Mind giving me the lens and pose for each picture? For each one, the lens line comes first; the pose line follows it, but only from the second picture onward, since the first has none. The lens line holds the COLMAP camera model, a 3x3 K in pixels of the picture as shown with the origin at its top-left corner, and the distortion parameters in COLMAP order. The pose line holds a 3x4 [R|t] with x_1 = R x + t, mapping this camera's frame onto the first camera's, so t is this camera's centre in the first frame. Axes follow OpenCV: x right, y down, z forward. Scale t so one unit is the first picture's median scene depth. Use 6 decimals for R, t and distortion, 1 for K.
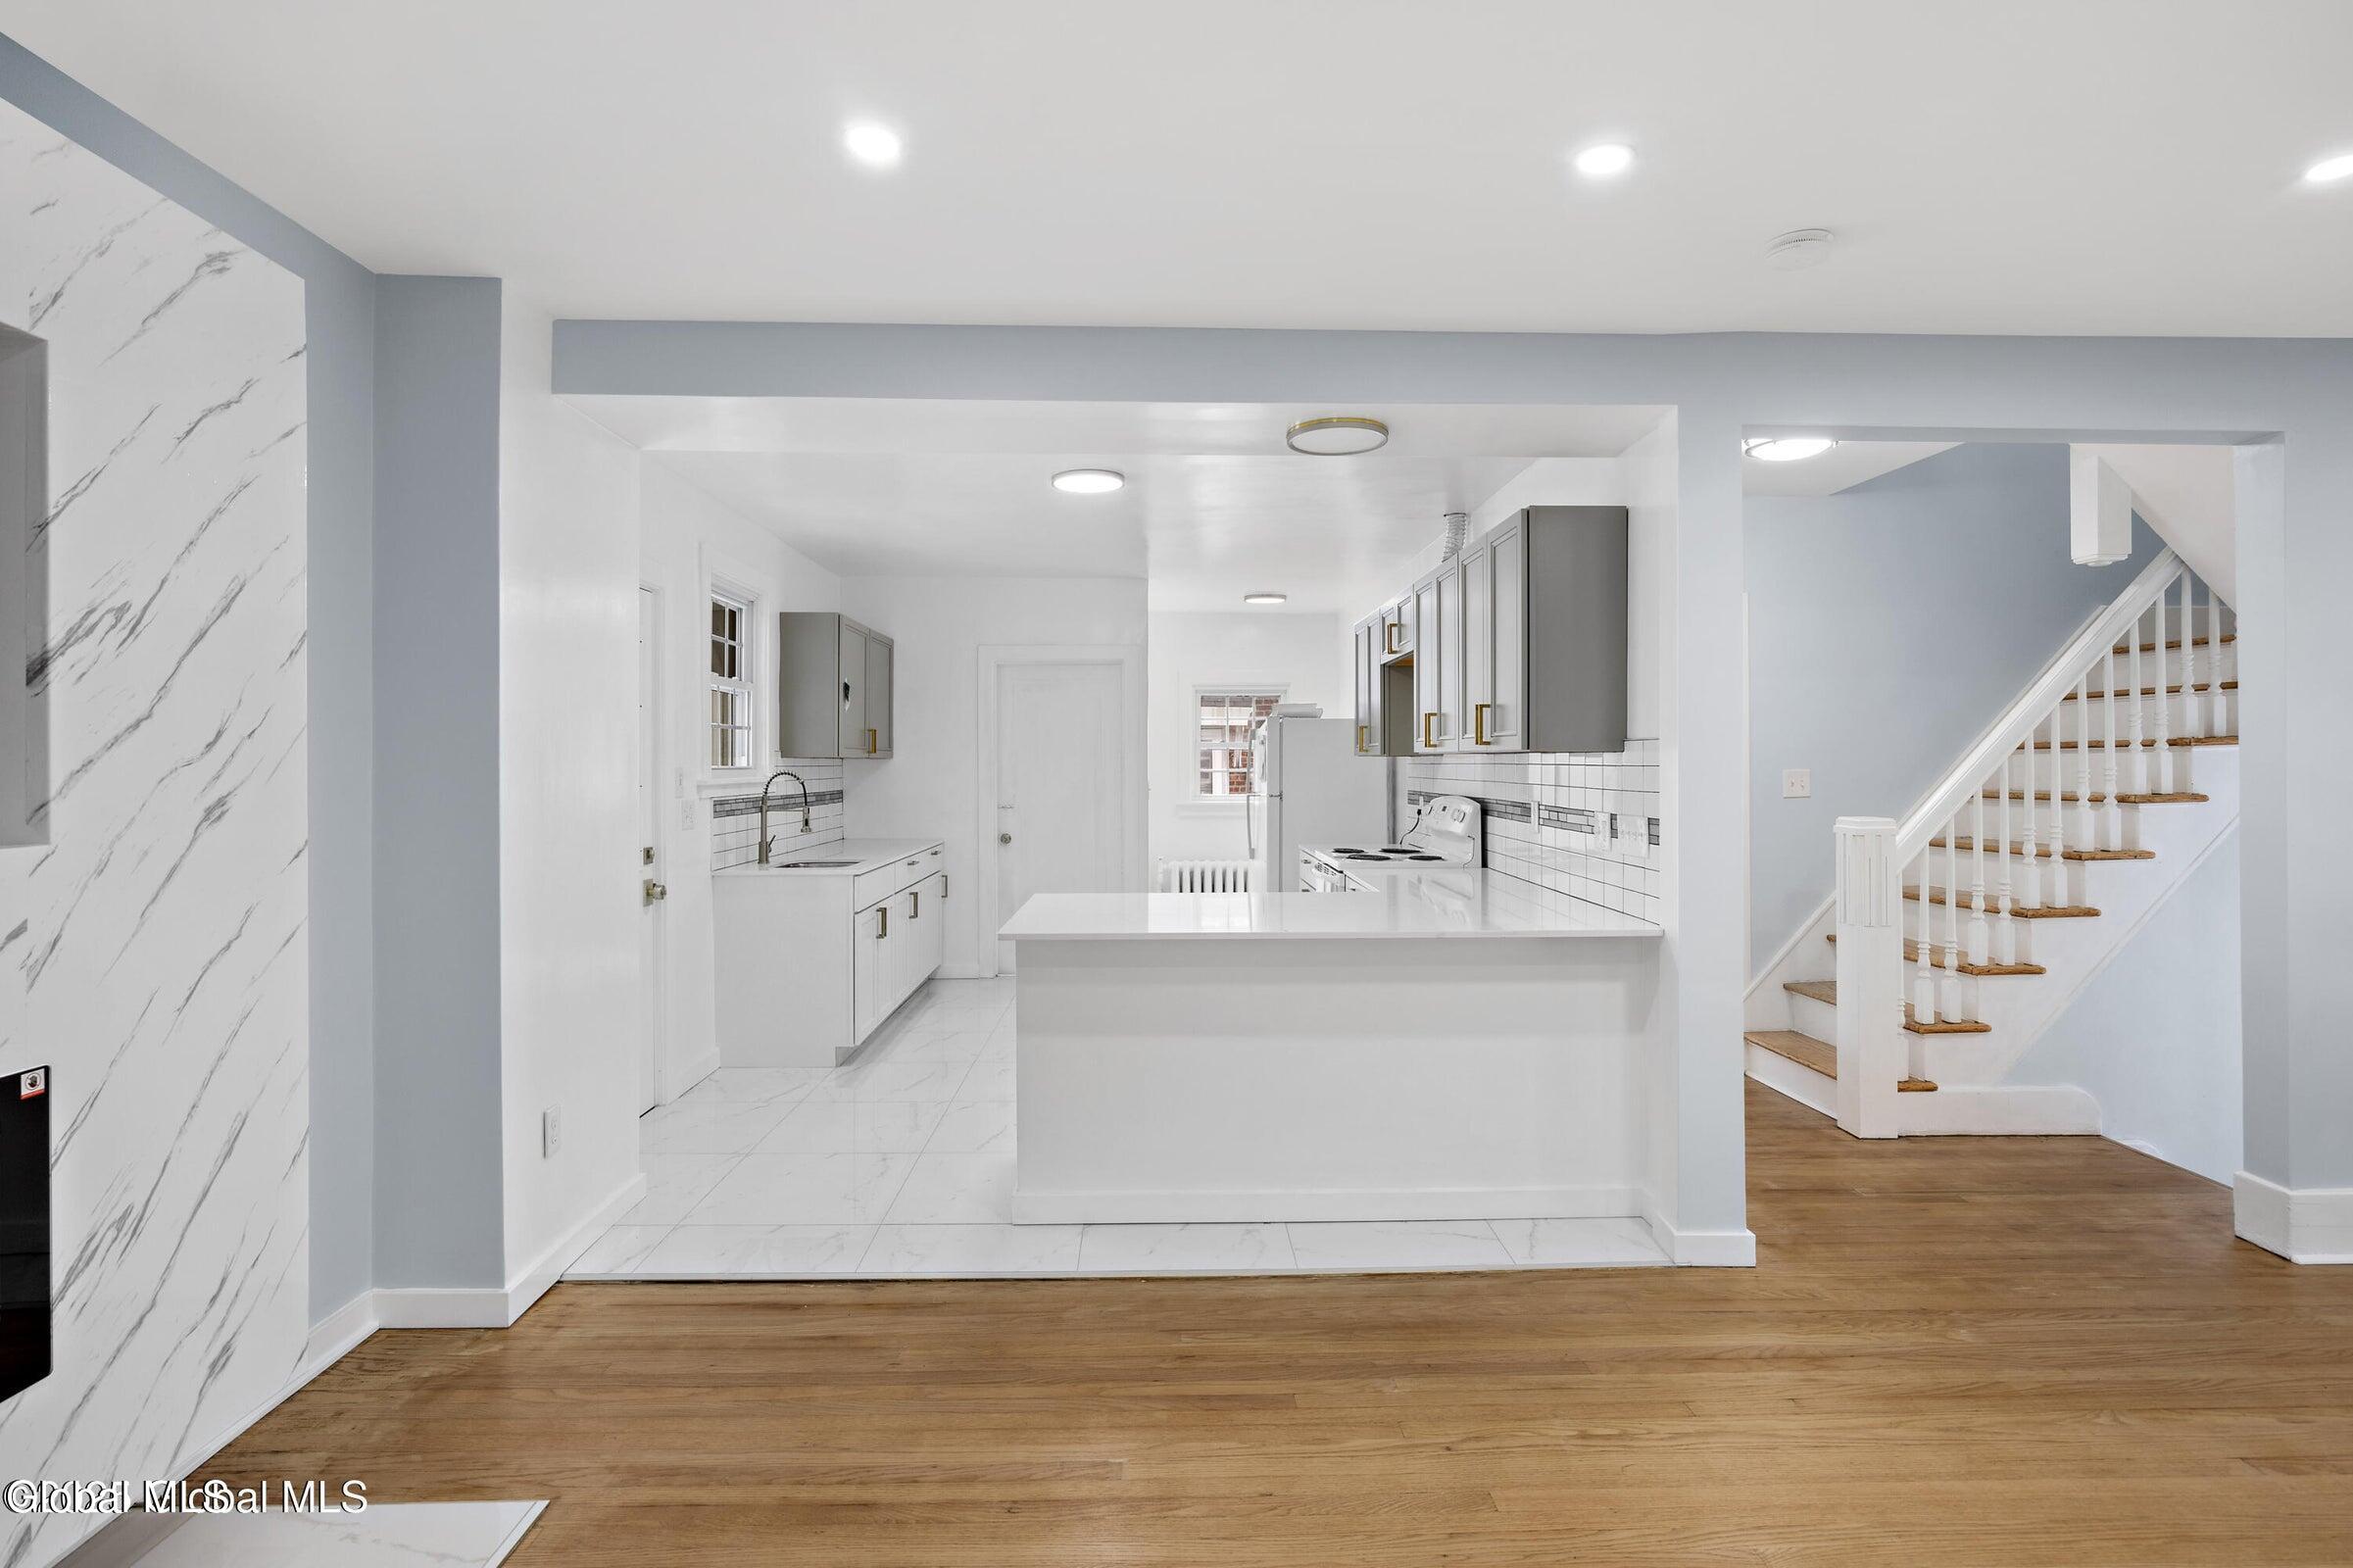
lens RADIAL K [[1143.0, 0, 1179.1], [0, 1143.0, 751.8], [0, 0, 1]] dist [-0.003884, -0.000202]
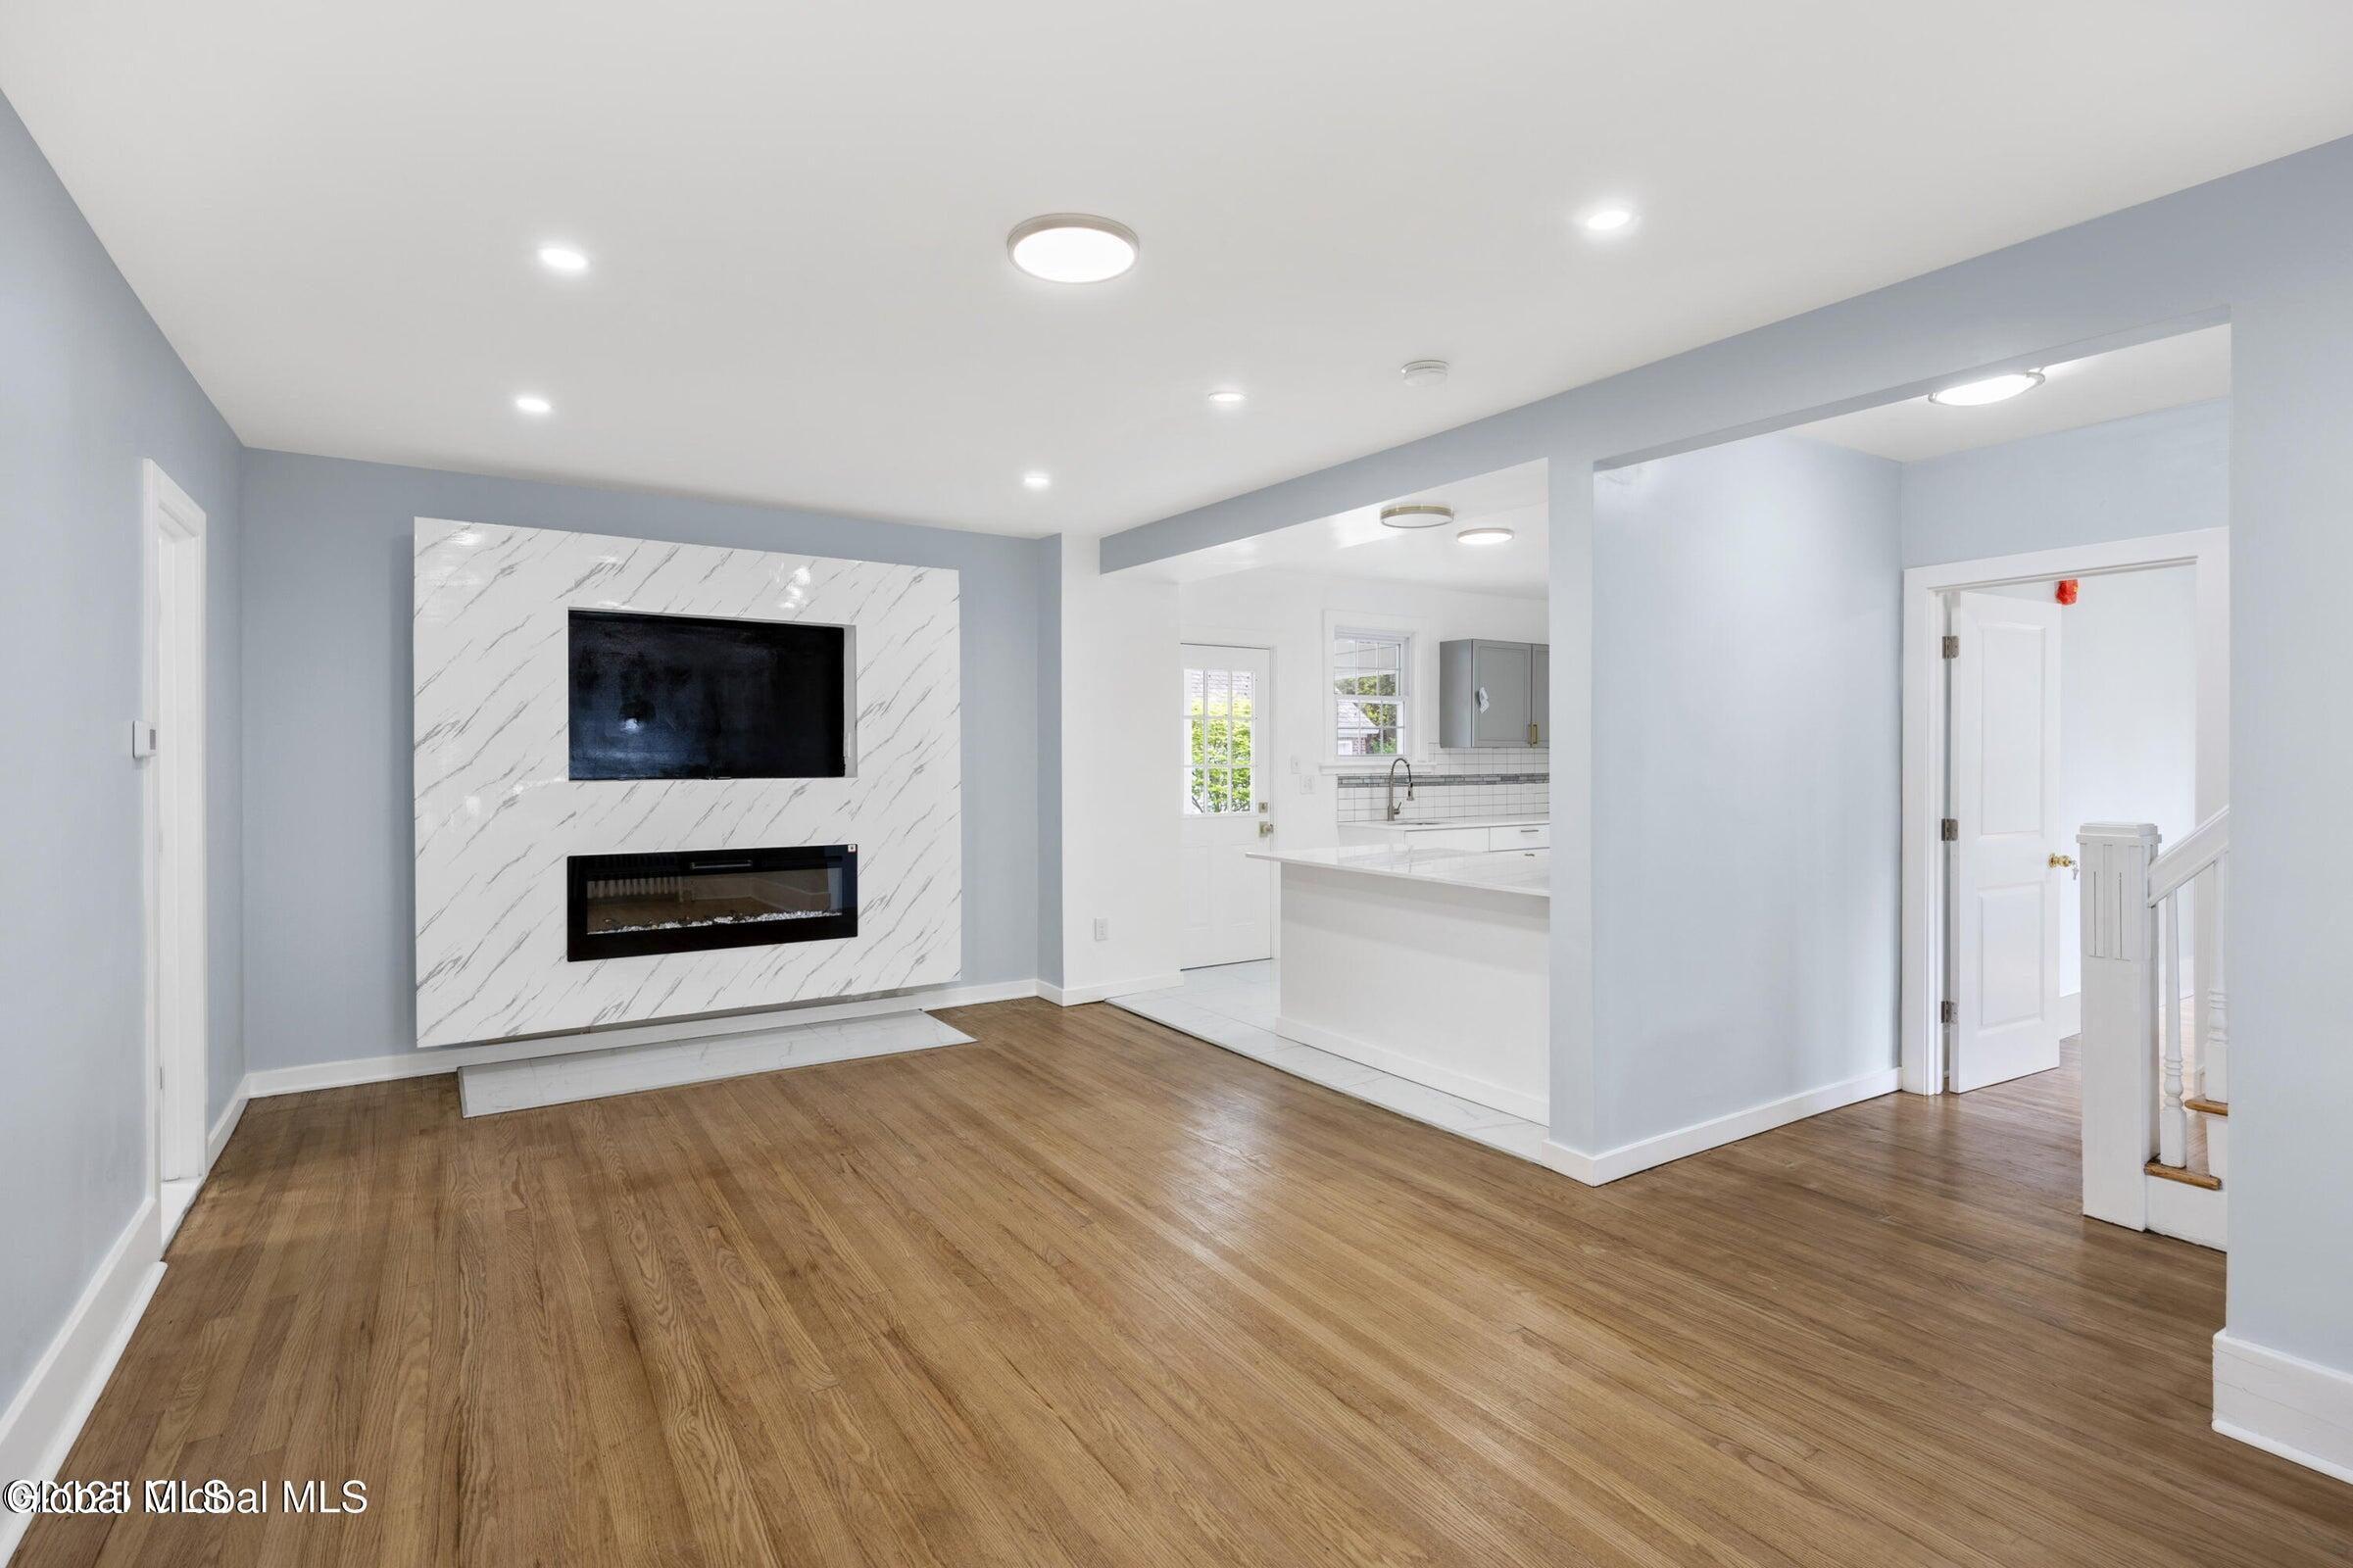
lens RADIAL K [[1145.7, 0, 1182.7], [0, 1145.7, 759.8], [0, 0, 1]] dist [0.000750, 0.000124]
pose [[0.517389, 0.006000, -0.855729, 1.070942], [0.010330, 0.999859, 0.013256, -0.002789], [0.855688, -0.015698, 0.517254, 0.038109]]
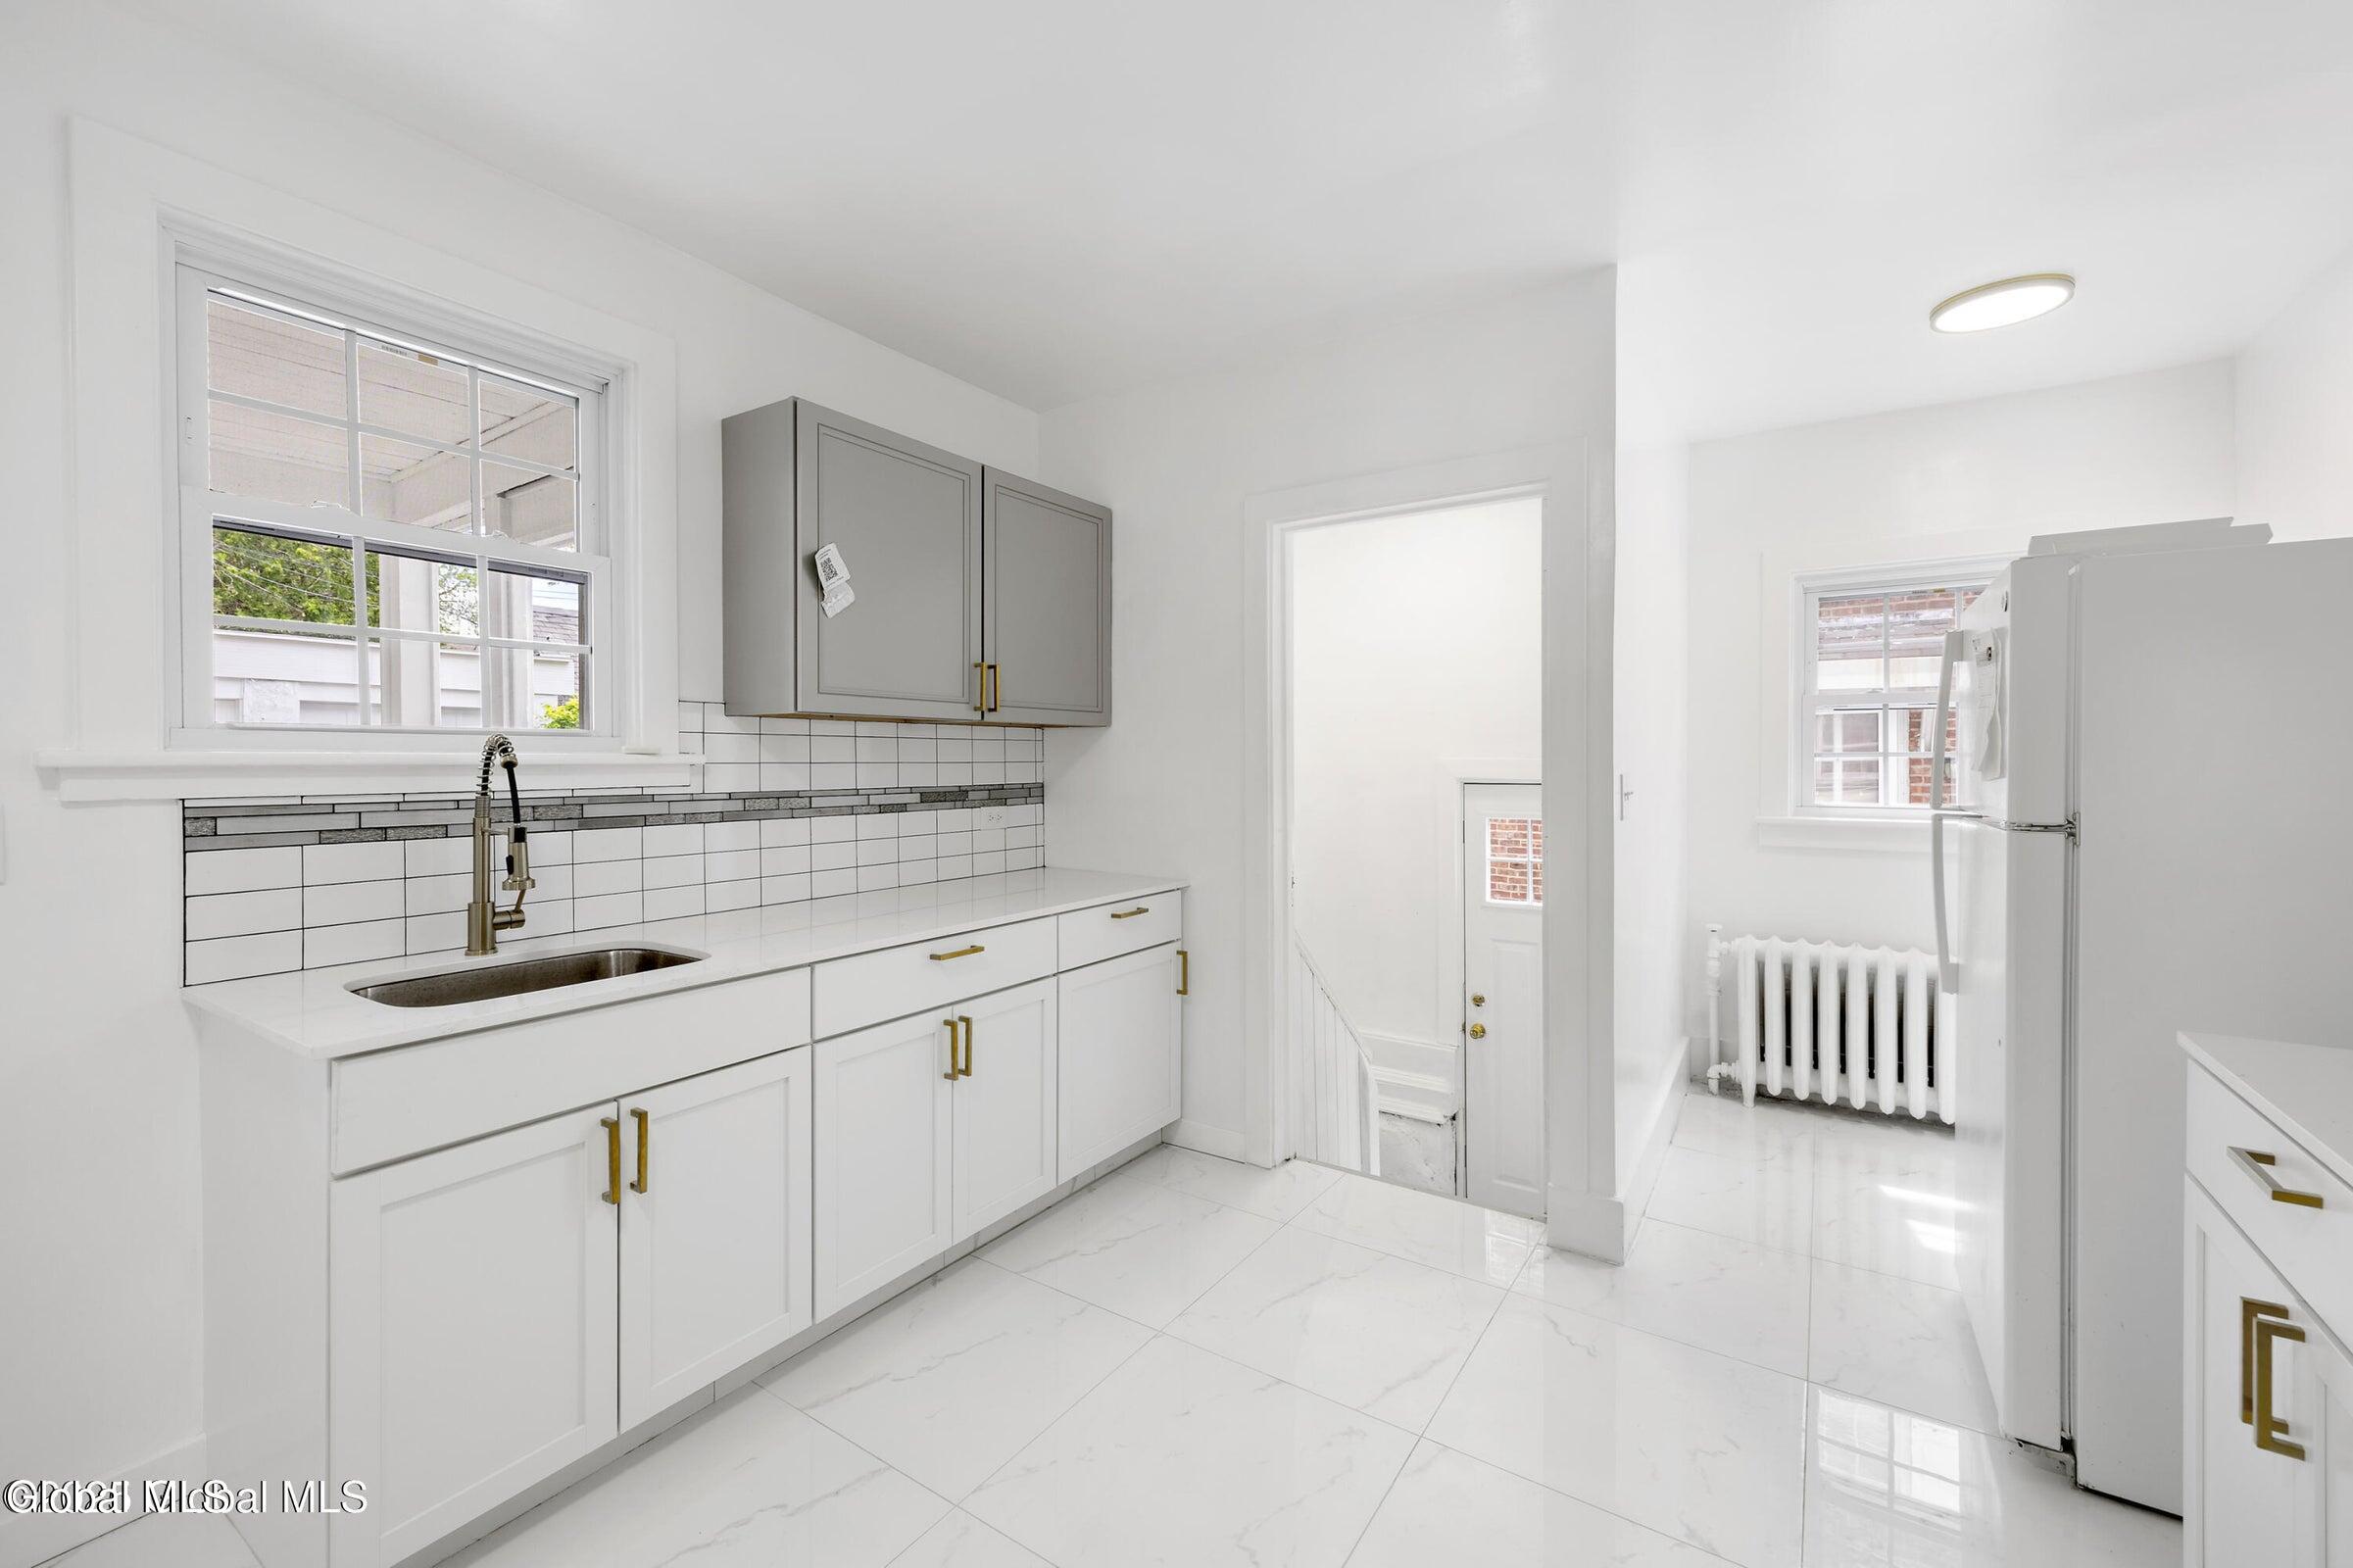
lens RADIAL K [[950.2, 0, 1190.2], [0, 950.2, 778.5], [0, 0, 1]] dist [0.000666, 0.000121]
pose [[0.815425, 0.013153, -0.578713, 0.085590], [0.004987, 0.999545, 0.029745, 0.033308], [0.578841, -0.027141, 0.814989, 1.248509]]
